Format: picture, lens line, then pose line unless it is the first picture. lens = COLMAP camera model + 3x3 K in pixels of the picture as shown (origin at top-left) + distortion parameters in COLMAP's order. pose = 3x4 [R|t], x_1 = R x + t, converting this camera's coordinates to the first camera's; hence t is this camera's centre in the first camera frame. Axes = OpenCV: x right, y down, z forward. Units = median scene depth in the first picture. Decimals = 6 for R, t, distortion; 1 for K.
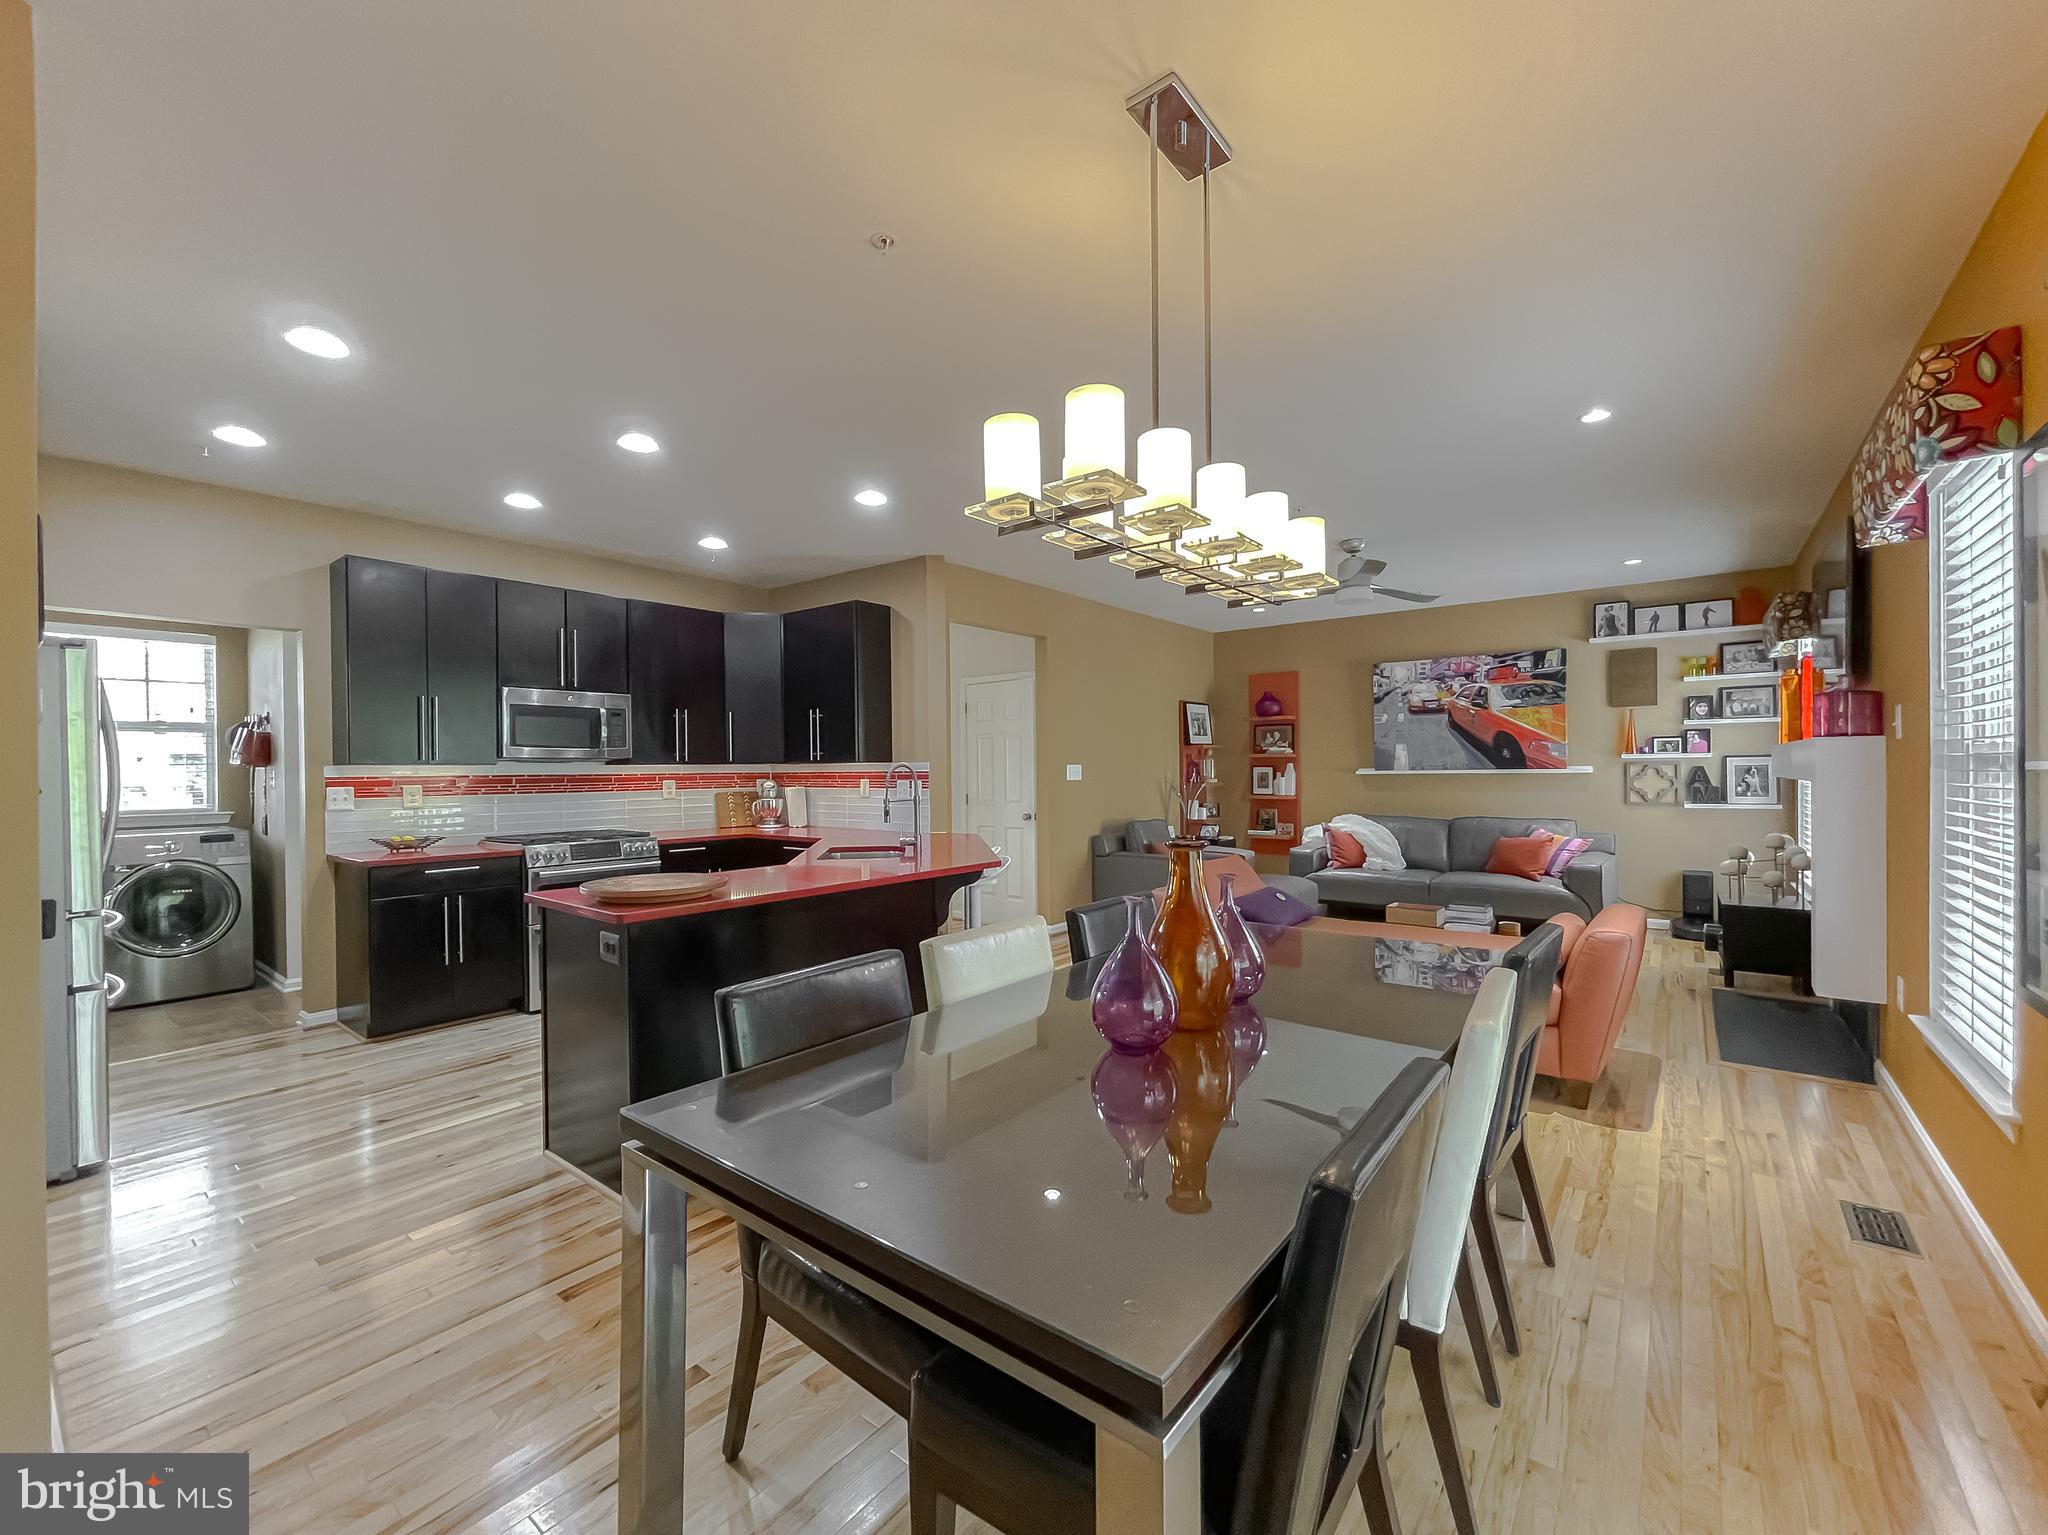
lens RADIAL K [[849.4, 0, 1017.3], [0, 849.4, 774.9], [0, 0, 1]] dist [-0.002620, 0.000684]
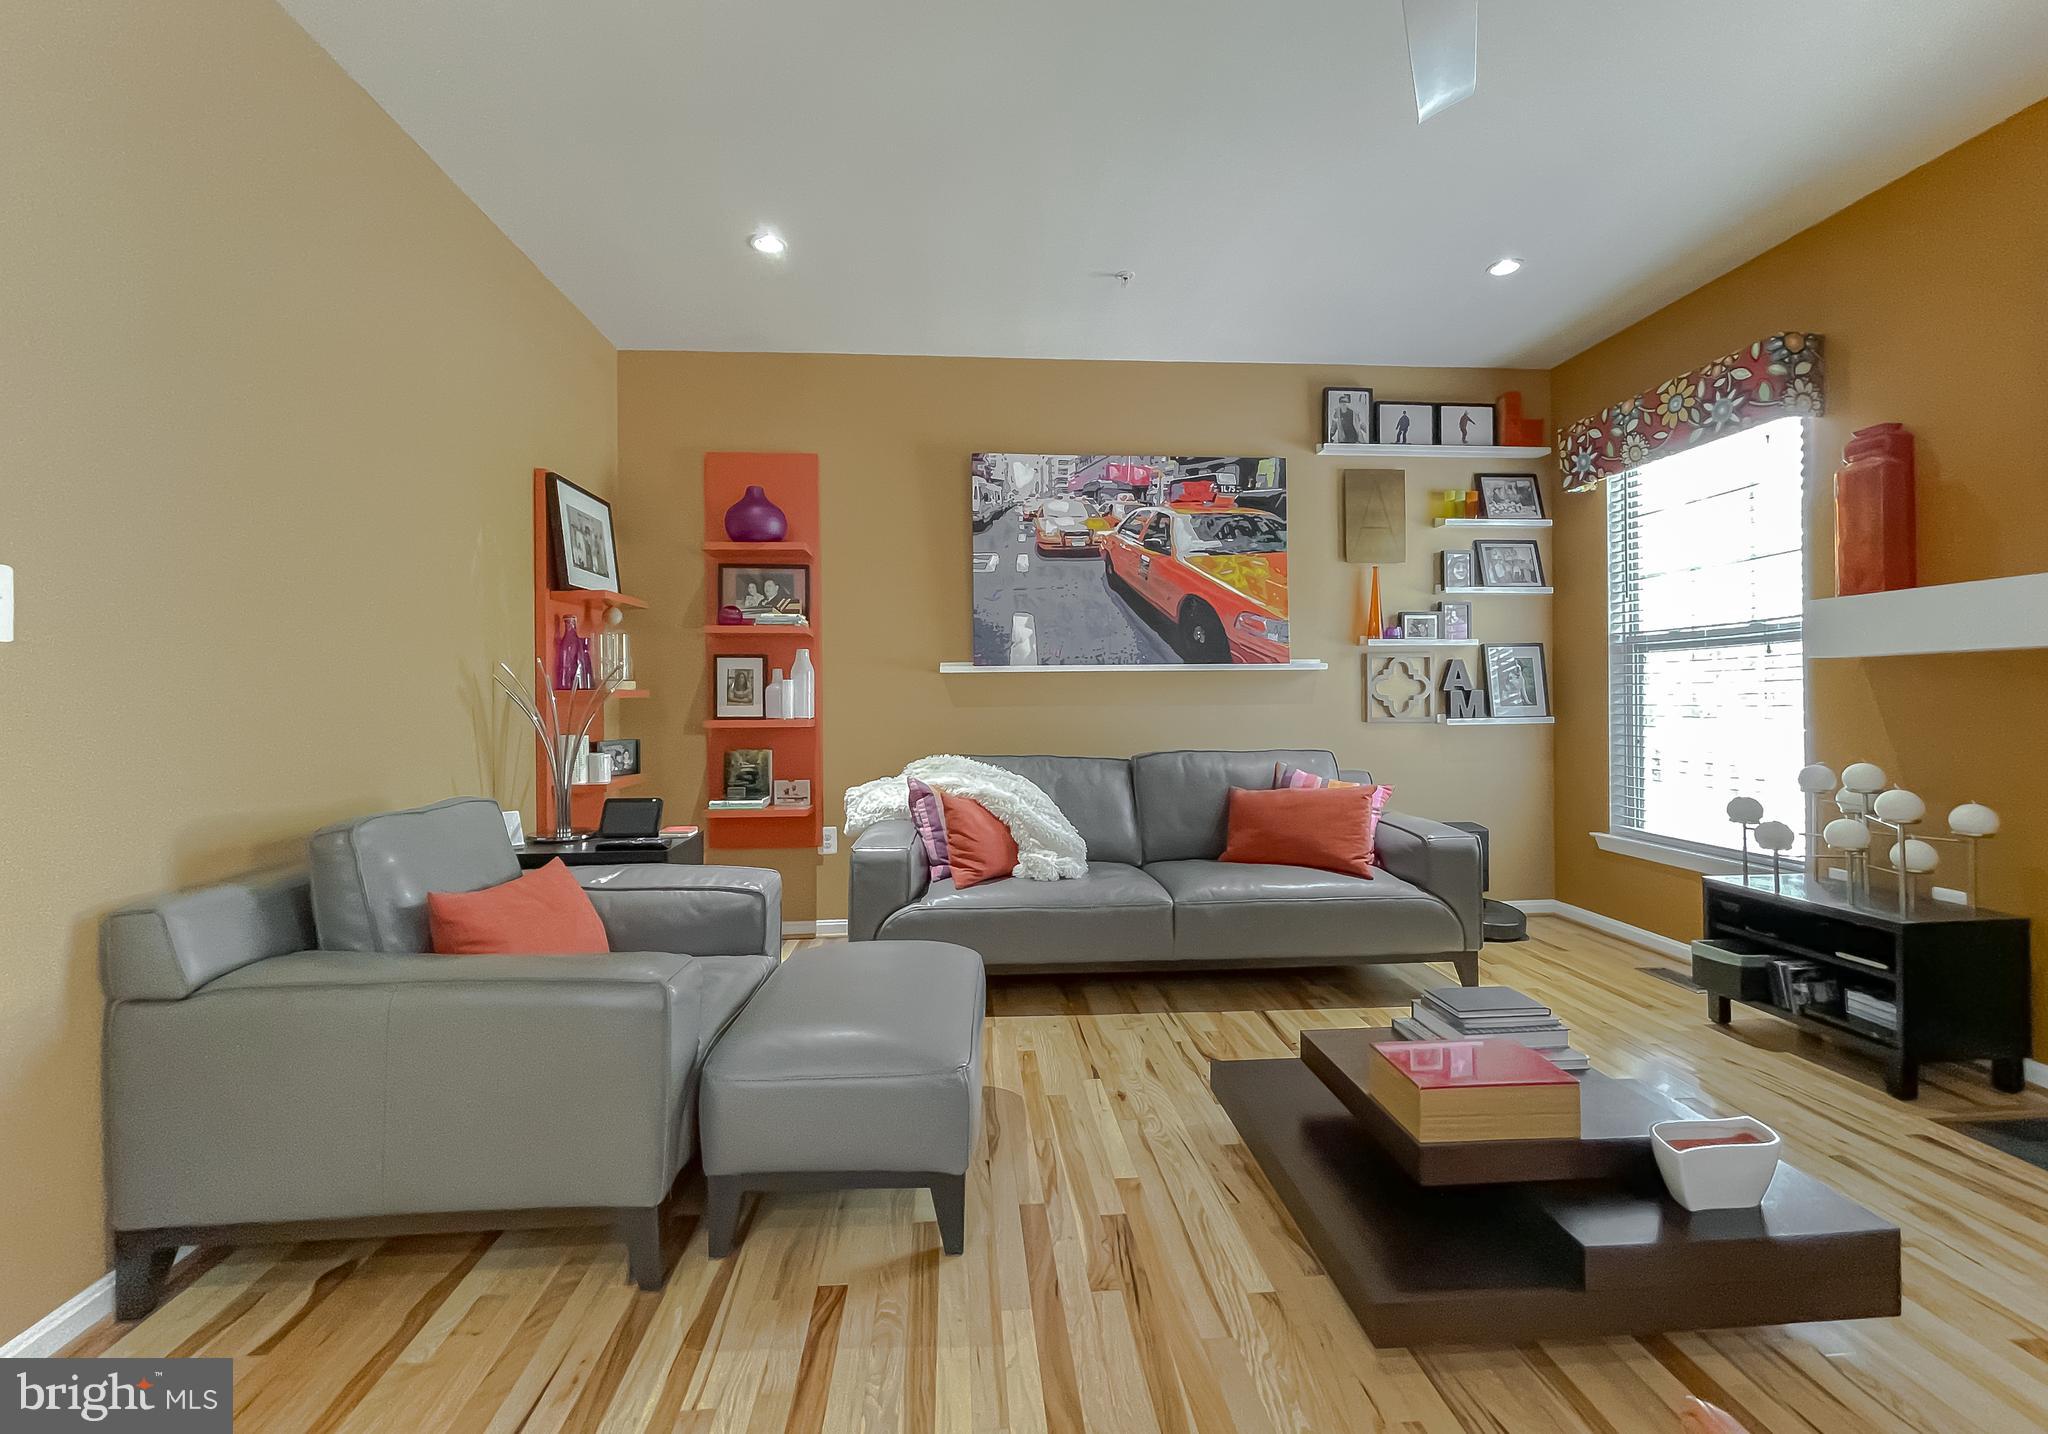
lens RADIAL K [[846.1, 0, 1012.7], [0, 846.1, 695.2], [0, 0, 1]] dist [-0.002682, -0.000031]
pose [[0.741477, 0.006758, 0.670944, 0.124077], [0.005495, 0.999855, -0.016143, 0.024589], [-0.670955, 0.015656, 0.741332, 0.742111]]
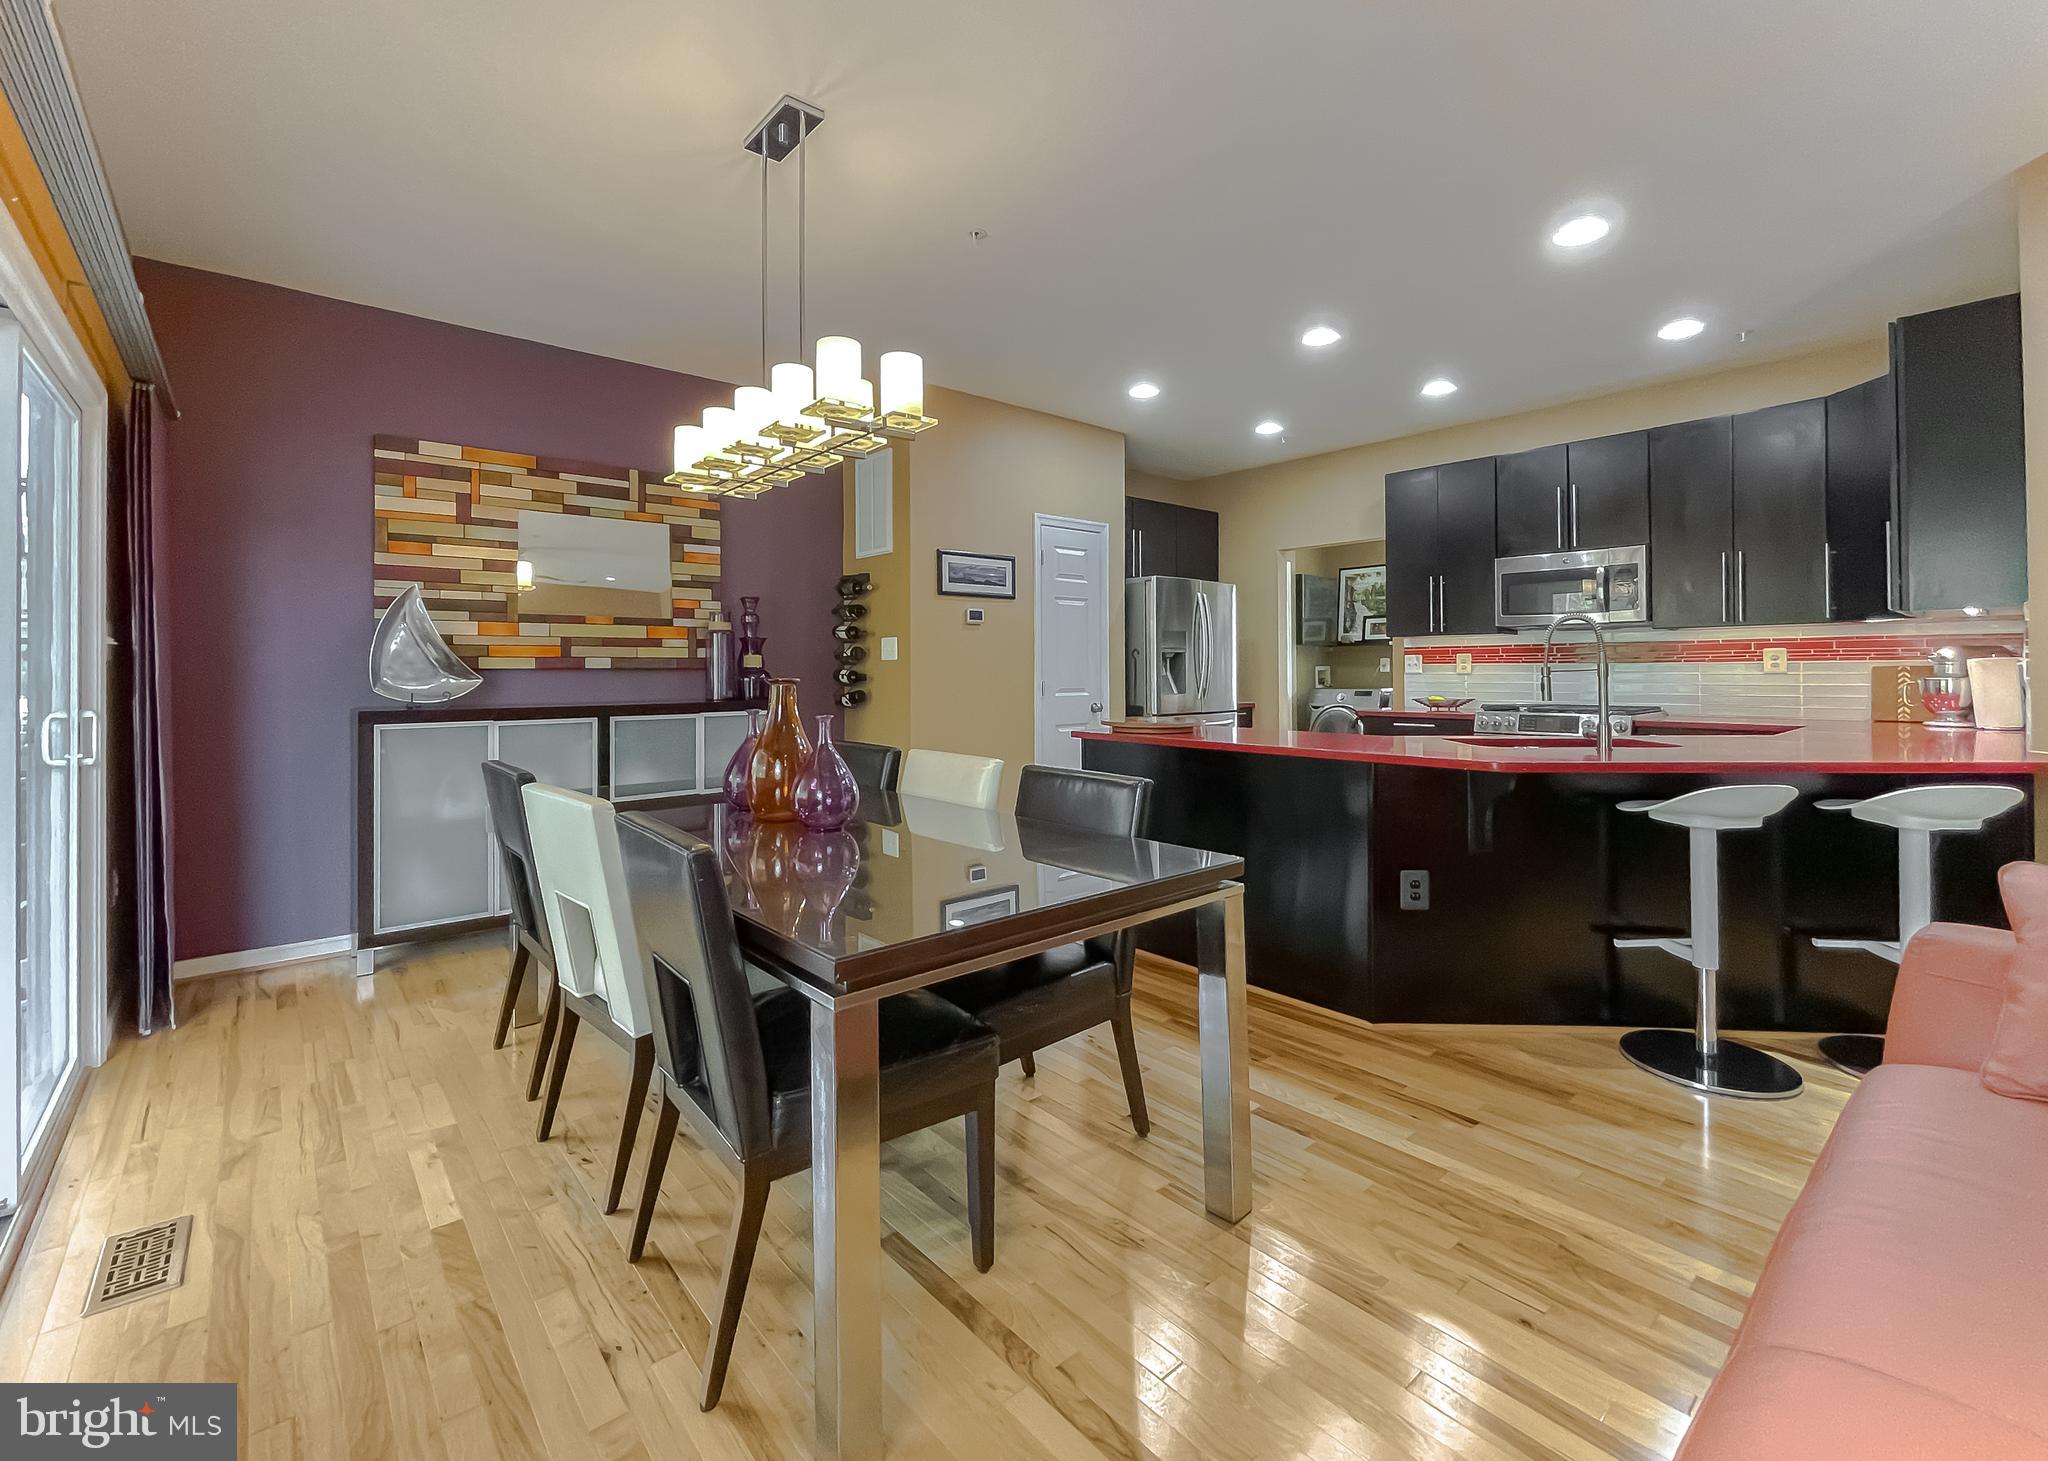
lens RADIAL K [[880.6, 0, 1012.6], [0, 880.6, 664.0], [0, 0, 1]] dist [-0.013958, 0.006023]
pose [[-0.196828, 0.005338, -0.980424, 0.410699], [0.001807, 0.999985, 0.005082, 0.013658], [0.980436, -0.000771, -0.196835, 0.458102]]
